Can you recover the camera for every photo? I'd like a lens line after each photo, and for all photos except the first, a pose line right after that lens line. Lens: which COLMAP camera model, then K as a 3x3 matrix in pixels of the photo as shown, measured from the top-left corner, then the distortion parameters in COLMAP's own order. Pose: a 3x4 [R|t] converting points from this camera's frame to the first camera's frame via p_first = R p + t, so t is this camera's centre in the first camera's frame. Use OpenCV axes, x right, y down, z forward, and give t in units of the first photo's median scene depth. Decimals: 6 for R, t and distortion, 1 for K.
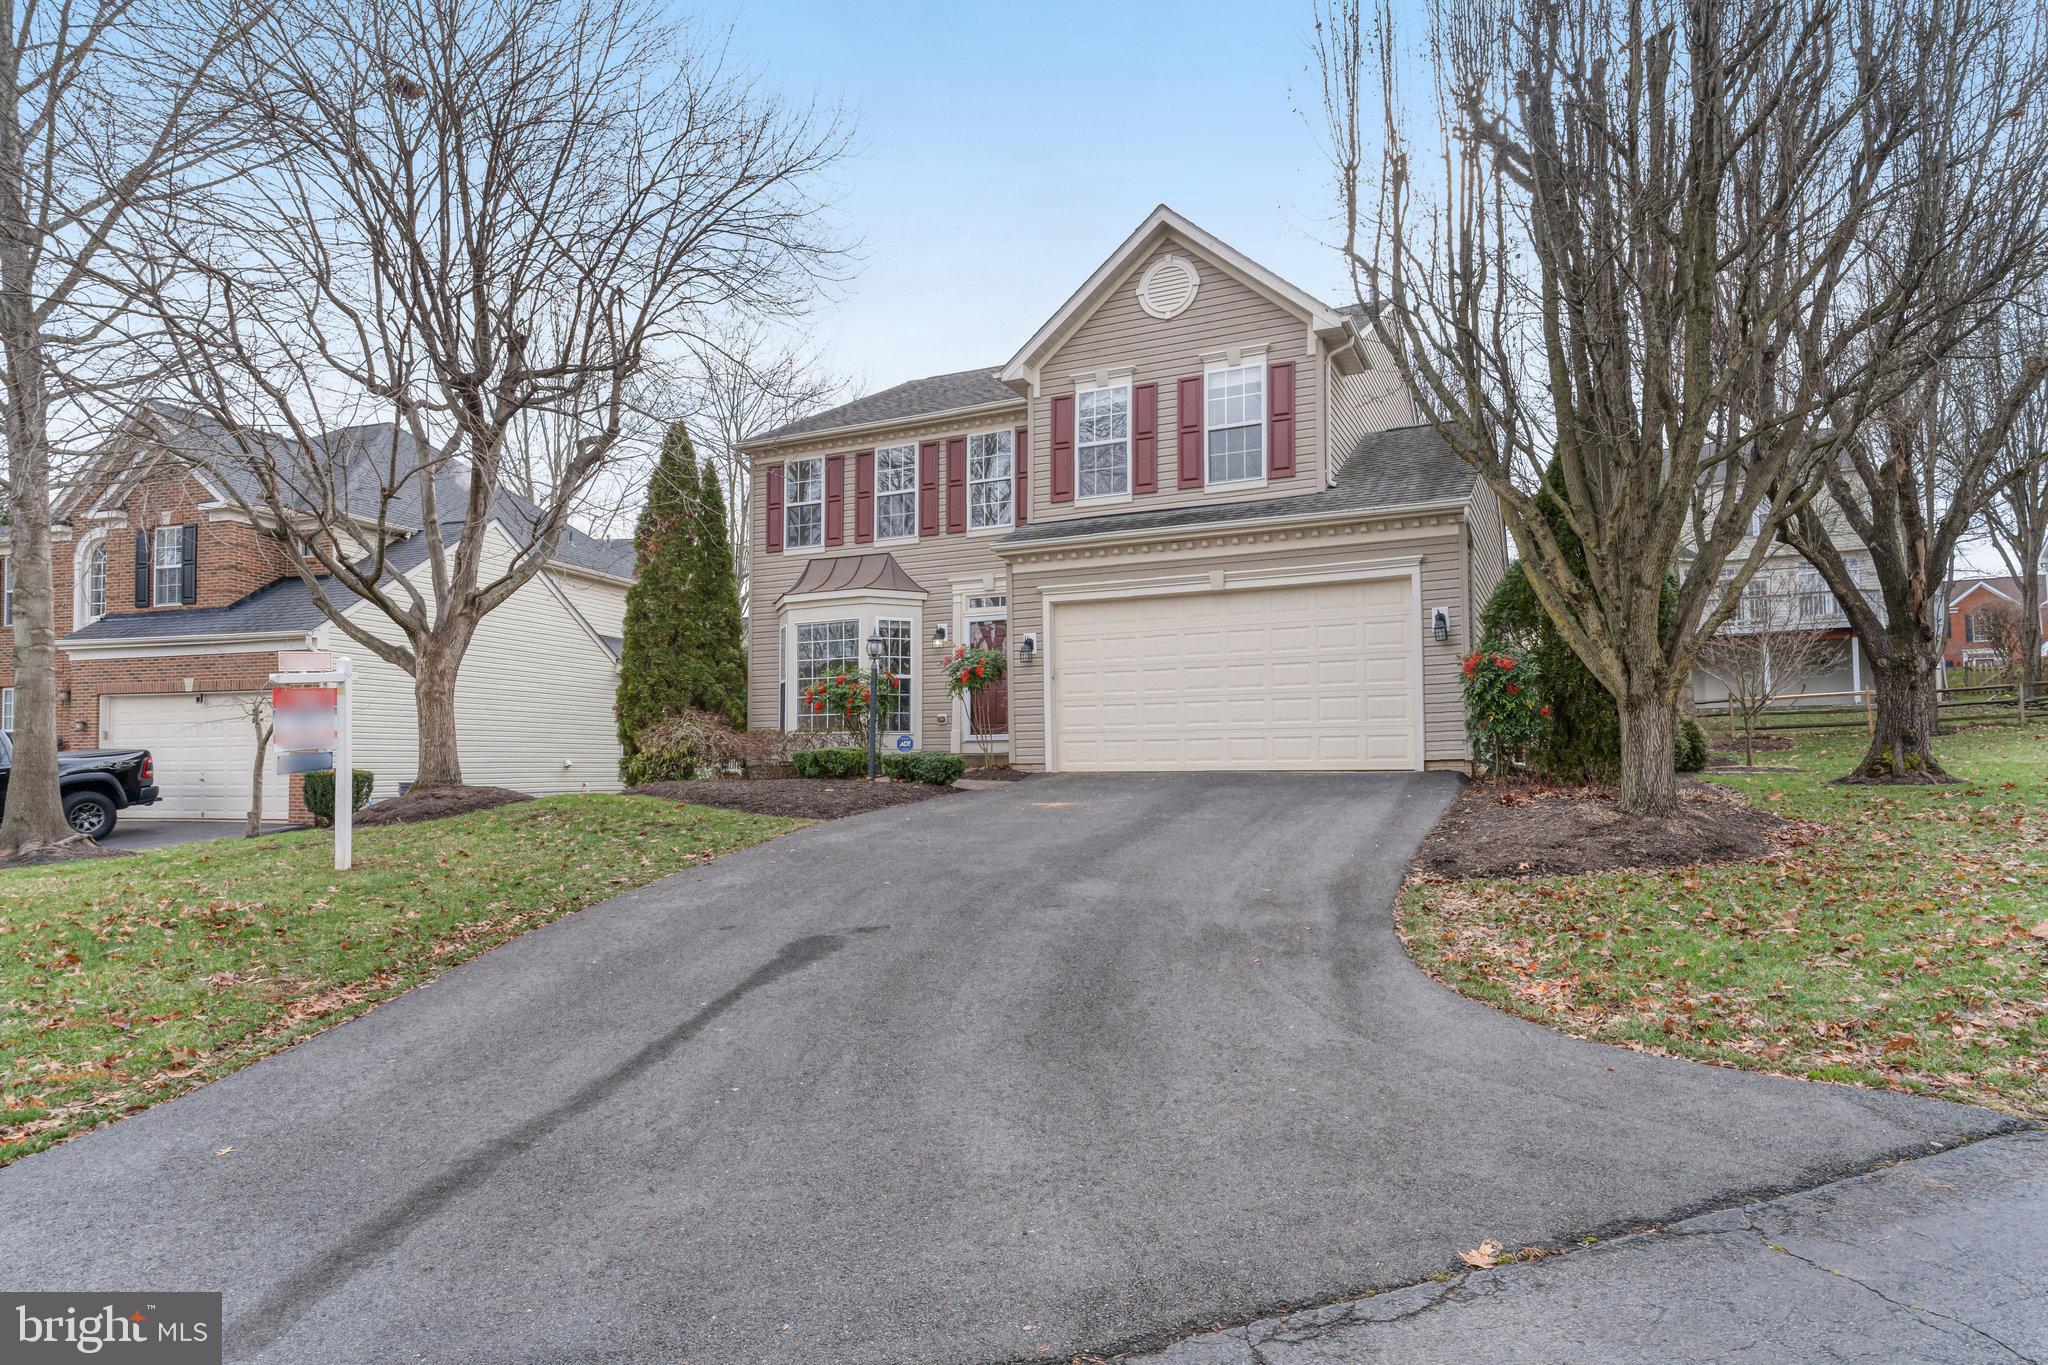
lens RADIAL K [[1064.5, 0, 1016.5], [0, 1064.5, 675.8], [0, 0, 1]] dist [-0.035344, 0.001336]
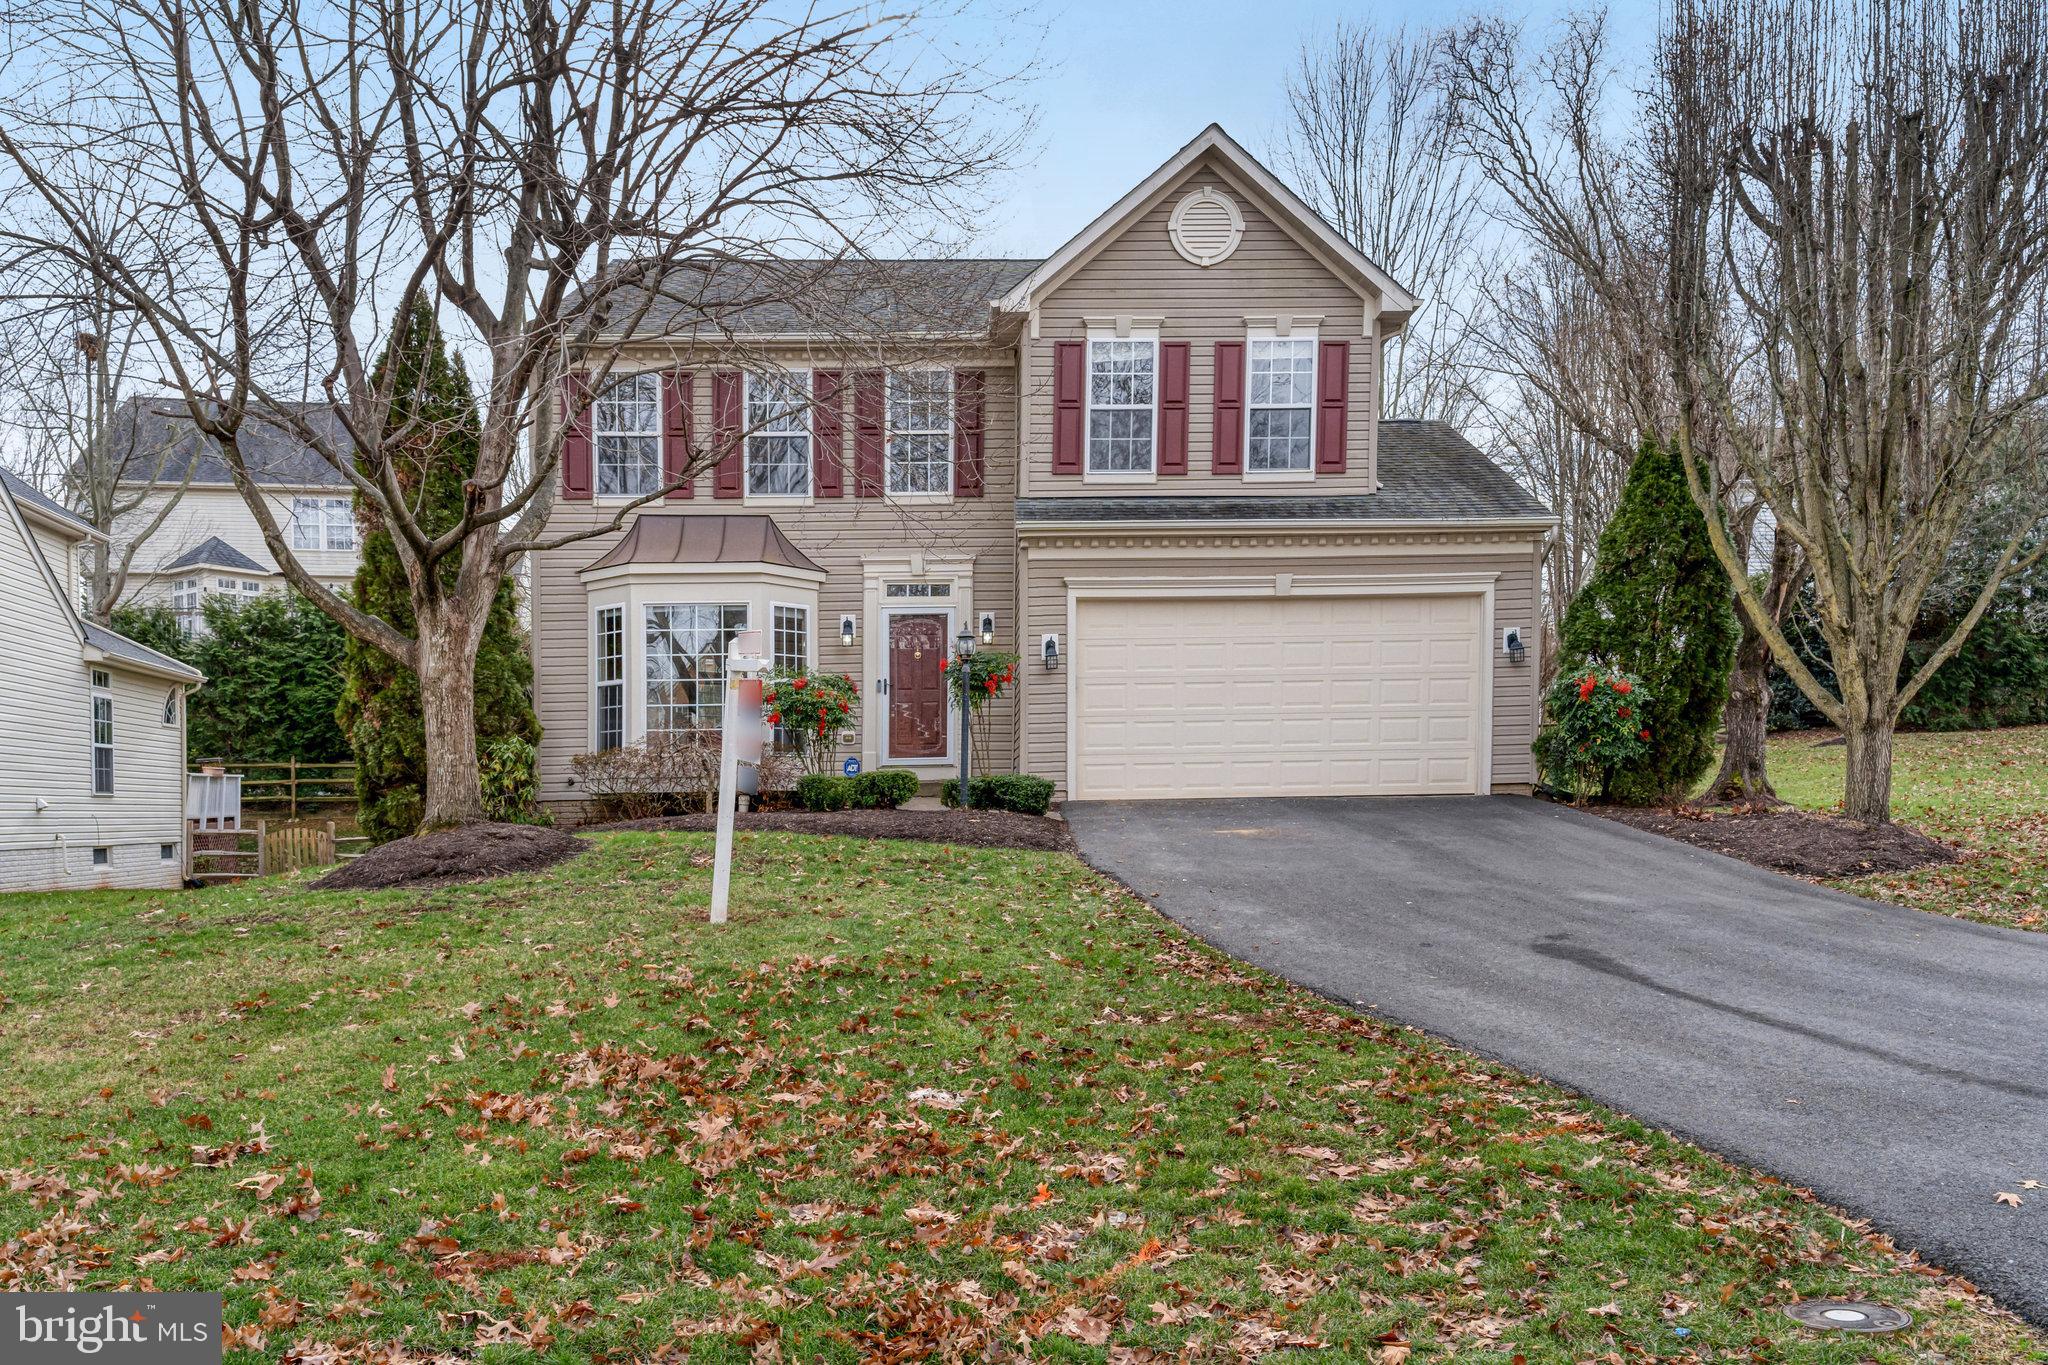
lens RADIAL K [[1402.6, 0, 1023.6], [0, 1402.6, 851.5], [0, 0, 1]] dist [-0.007992, -0.001541]
pose [[0.898990, -0.024400, 0.437289, -0.491608], [-0.025529, 0.993830, 0.107937, 0.010999], [-0.437225, -0.108198, 0.892820, 0.014047]]
